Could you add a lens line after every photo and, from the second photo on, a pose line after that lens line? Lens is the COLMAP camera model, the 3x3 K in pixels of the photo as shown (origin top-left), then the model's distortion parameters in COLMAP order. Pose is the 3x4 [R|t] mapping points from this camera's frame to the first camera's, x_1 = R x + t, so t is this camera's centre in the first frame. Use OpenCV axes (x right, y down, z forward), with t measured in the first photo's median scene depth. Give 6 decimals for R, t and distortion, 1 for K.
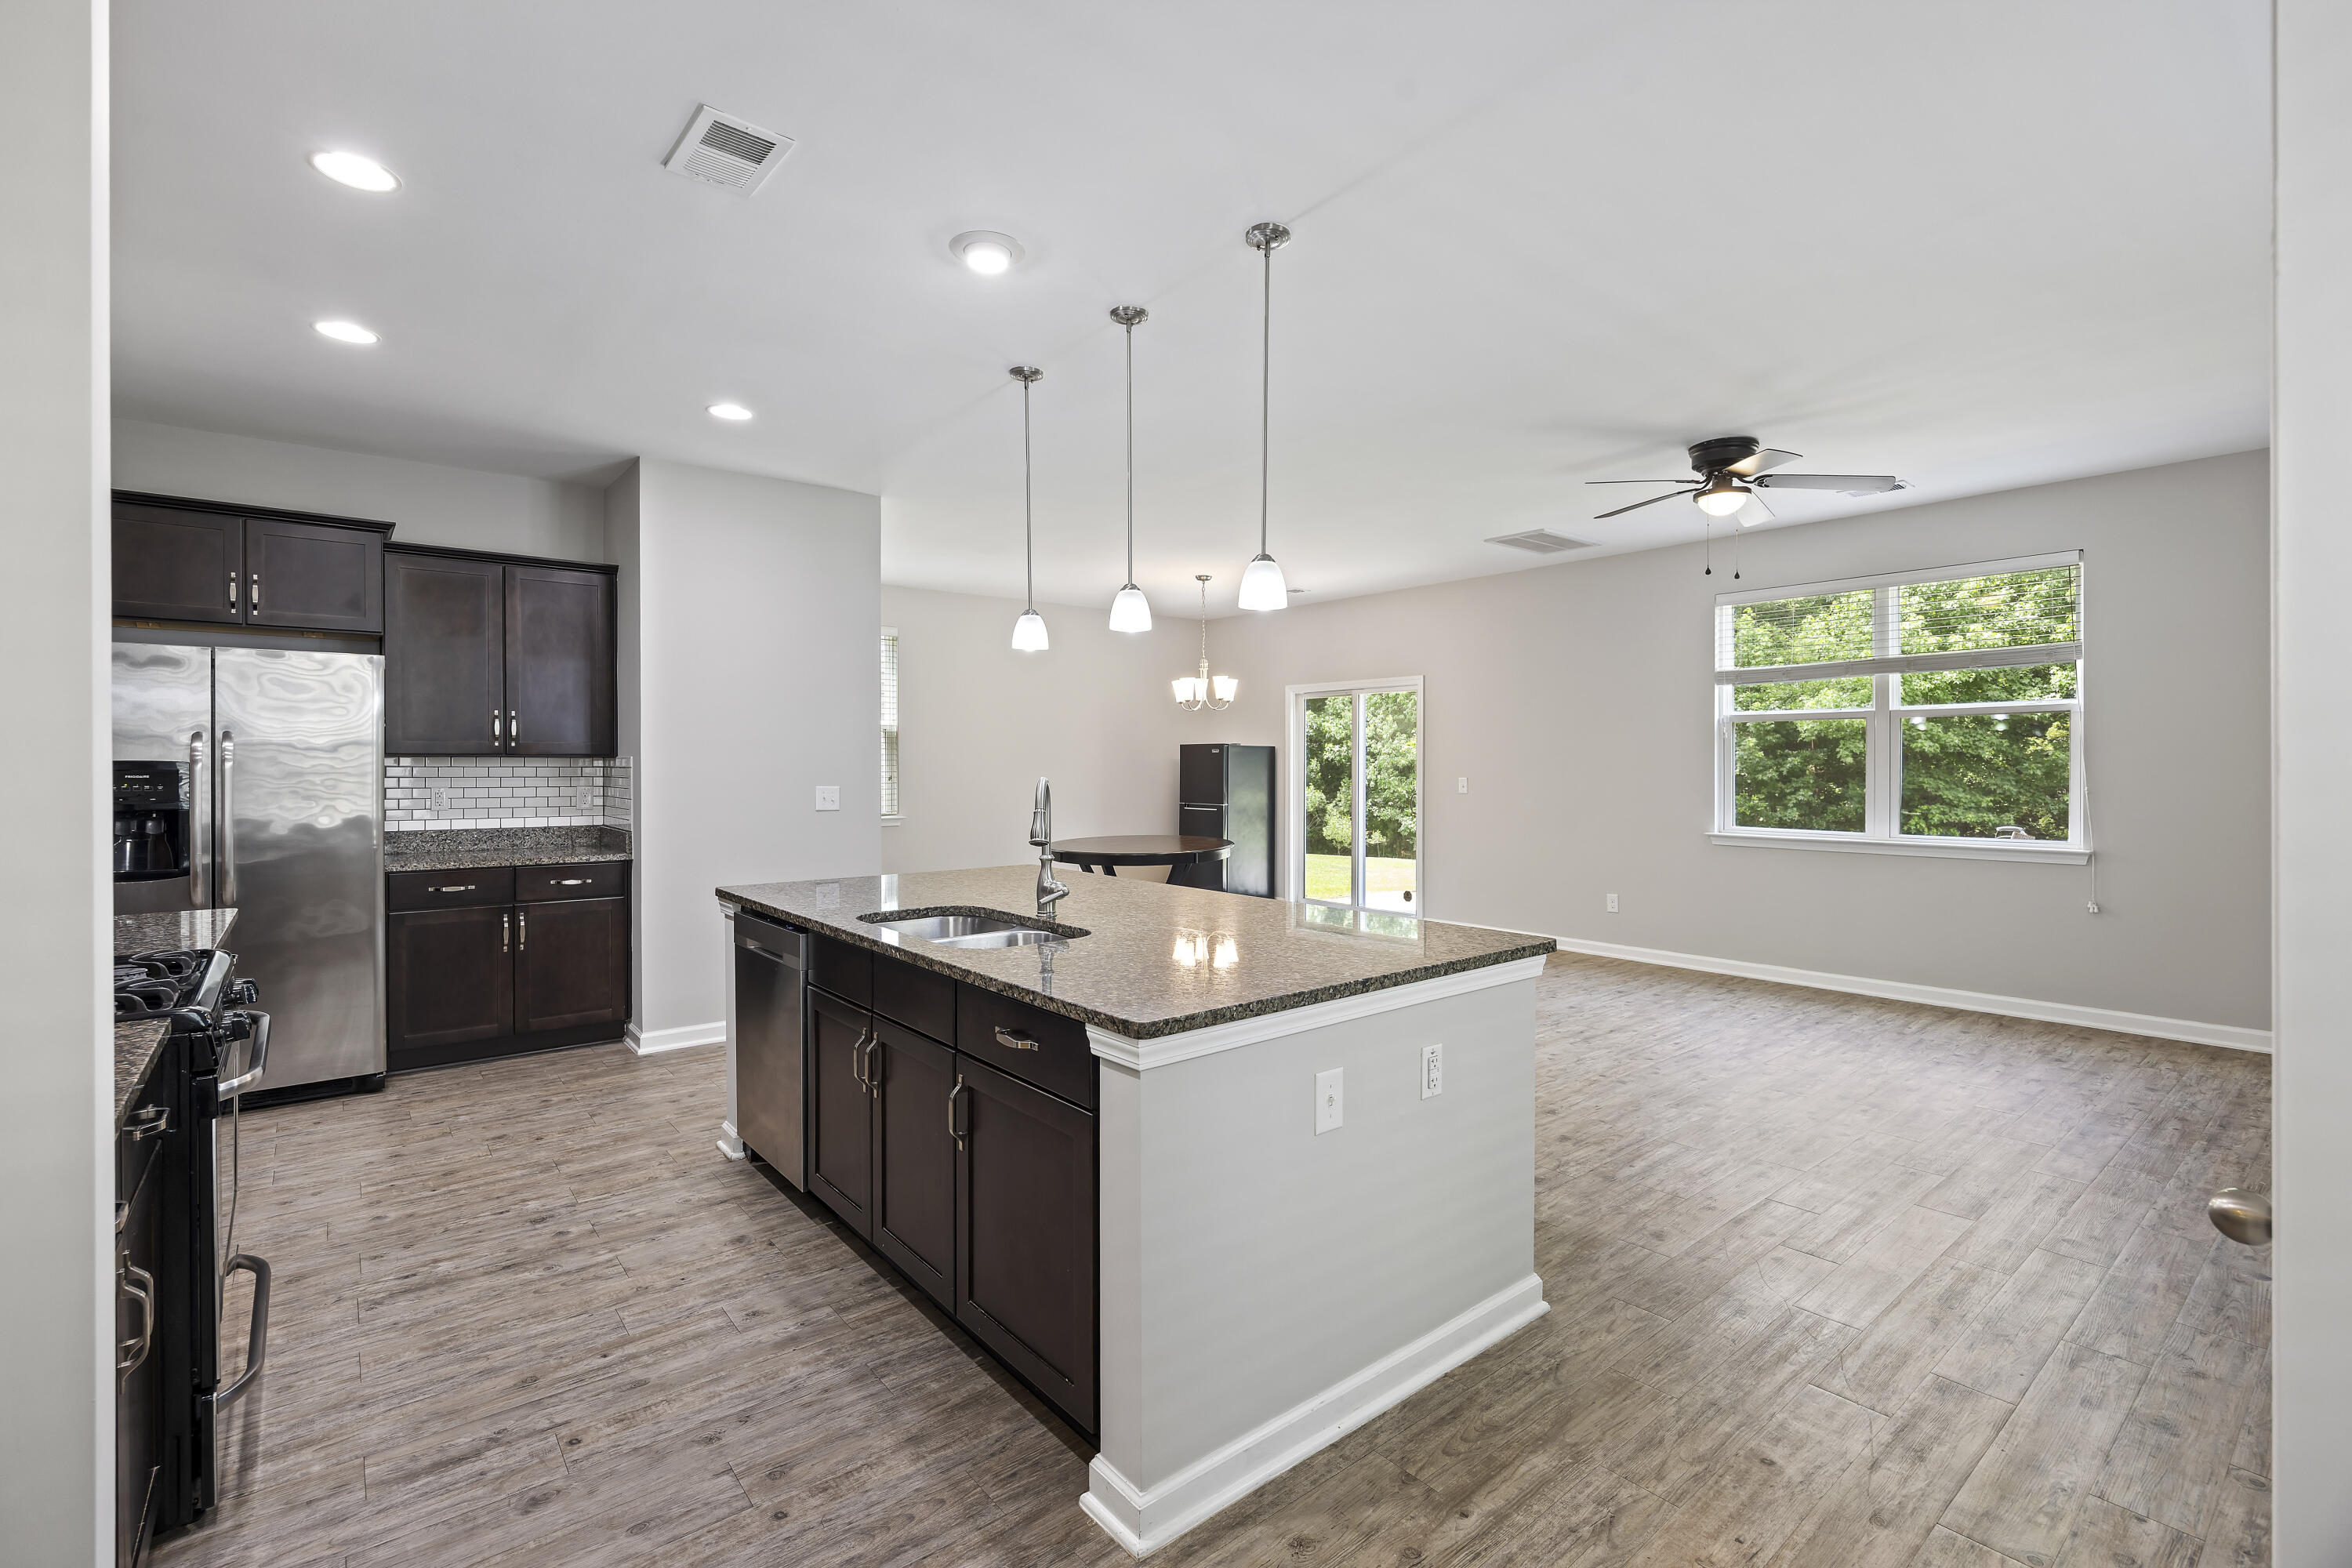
lens RADIAL K [[1032.8, 0, 1180.4], [0, 1032.8, 764.1], [0, 0, 1]] dist [-0.015543, -0.000025]
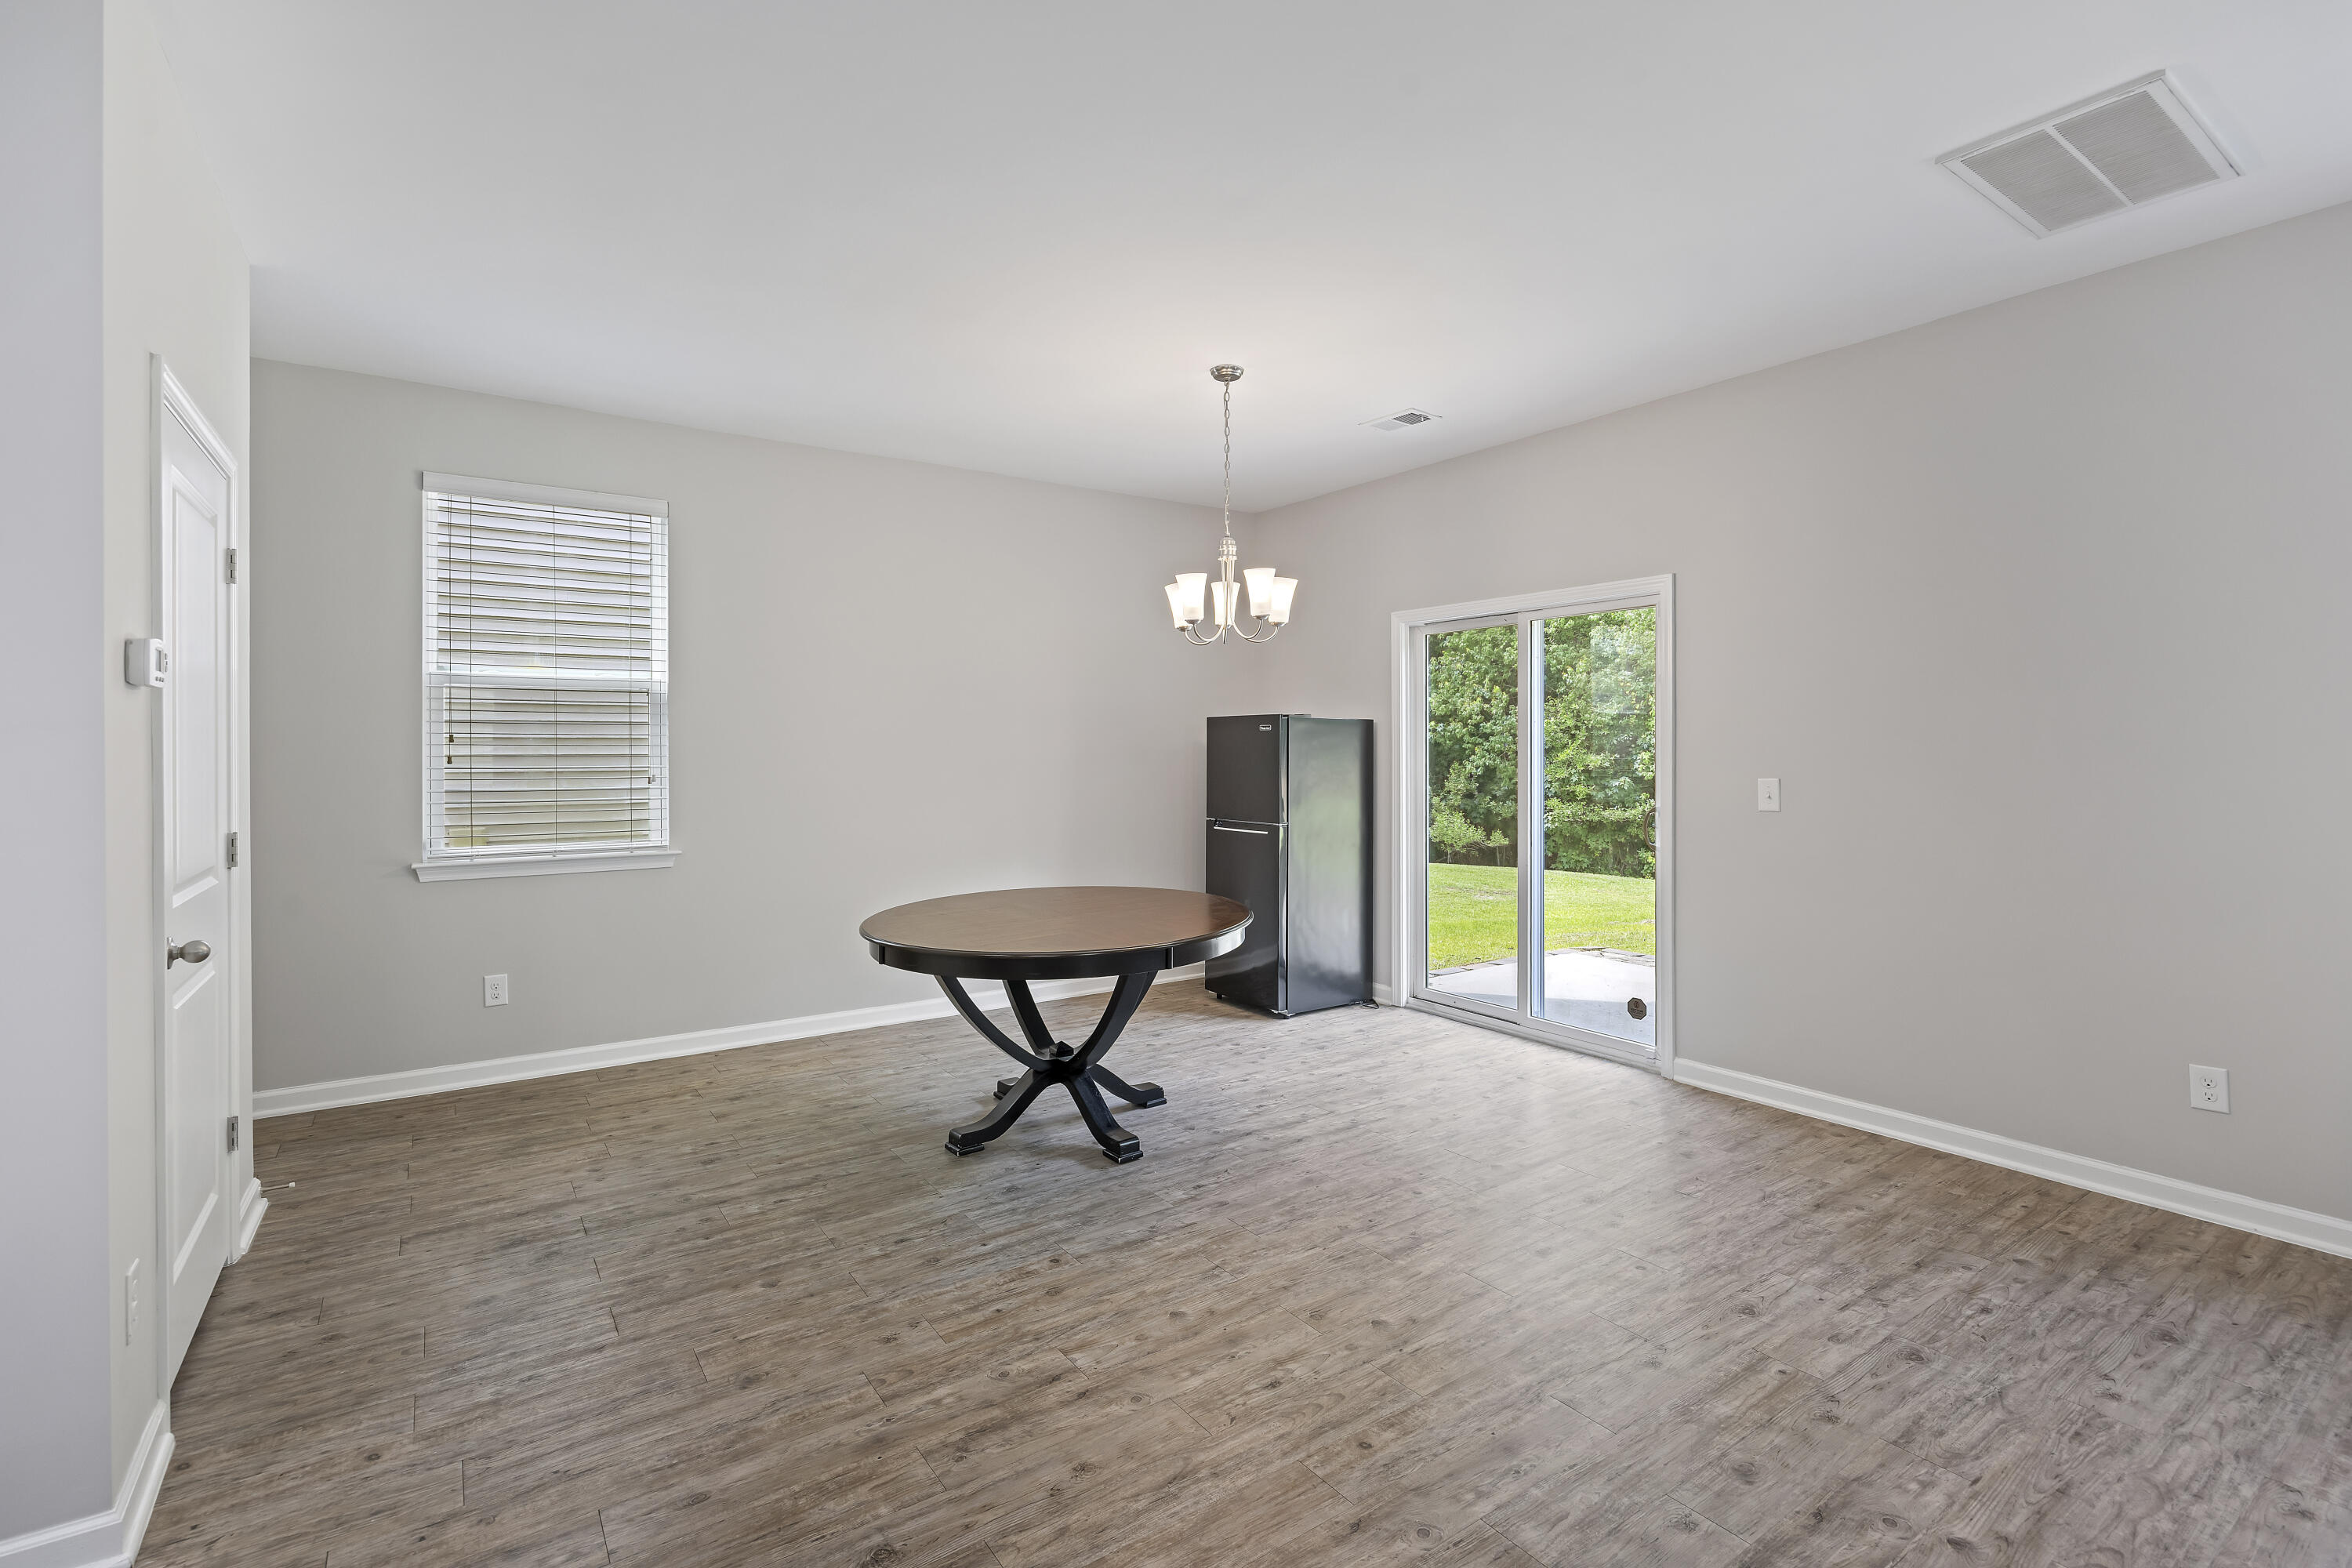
lens RADIAL K [[1073.8, 0, 1188.8], [0, 1073.8, 757.0], [0, 0, 1]] dist [-0.007132, 0.000856]
pose [[0.997256, -0.003417, -0.073958, 0.041871], [0.004030, 0.999959, 0.008141, -0.002247], [0.073927, -0.008416, 0.997228, 0.491481]]
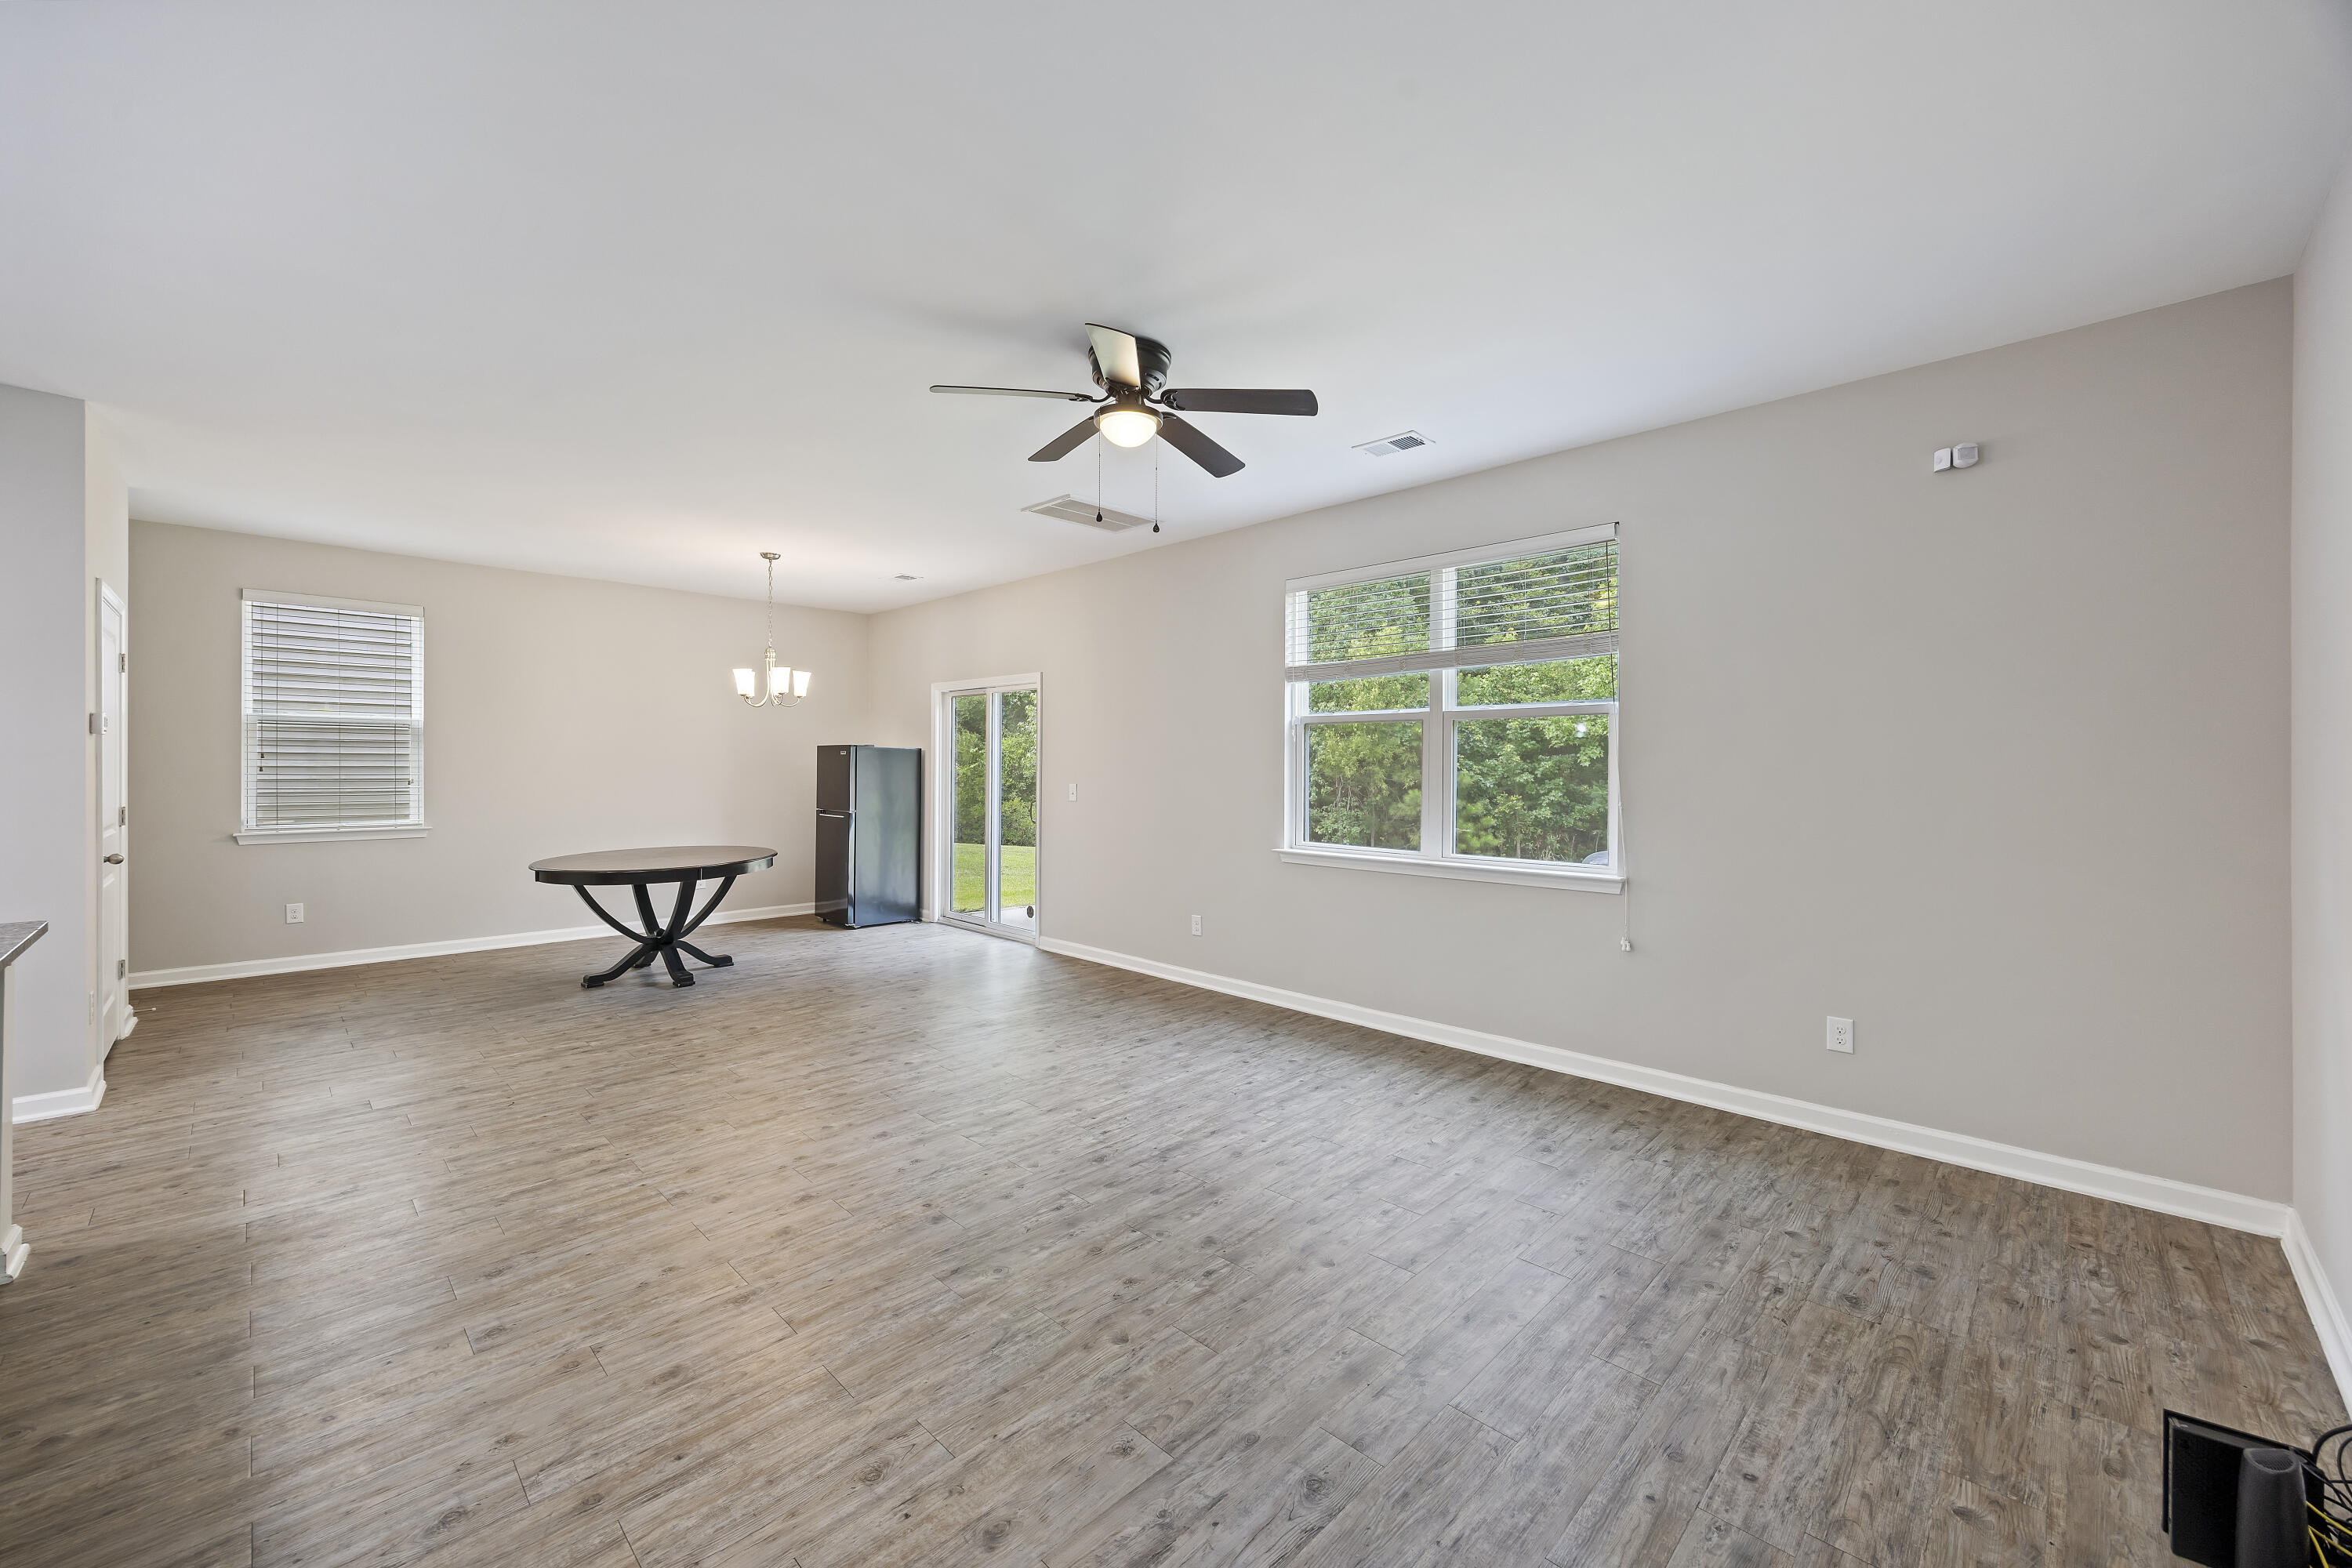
lens RADIAL K [[909.7, 0, 1181.5], [0, 909.7, 774.8], [0, 0, 1]] dist [-0.001309, -0.000092]
pose [[0.993855, 0.003878, 0.110621, 0.286291], [-0.005142, 0.999925, 0.011141, -0.004617], [-0.110569, -0.011641, 0.993800, 0.192607]]
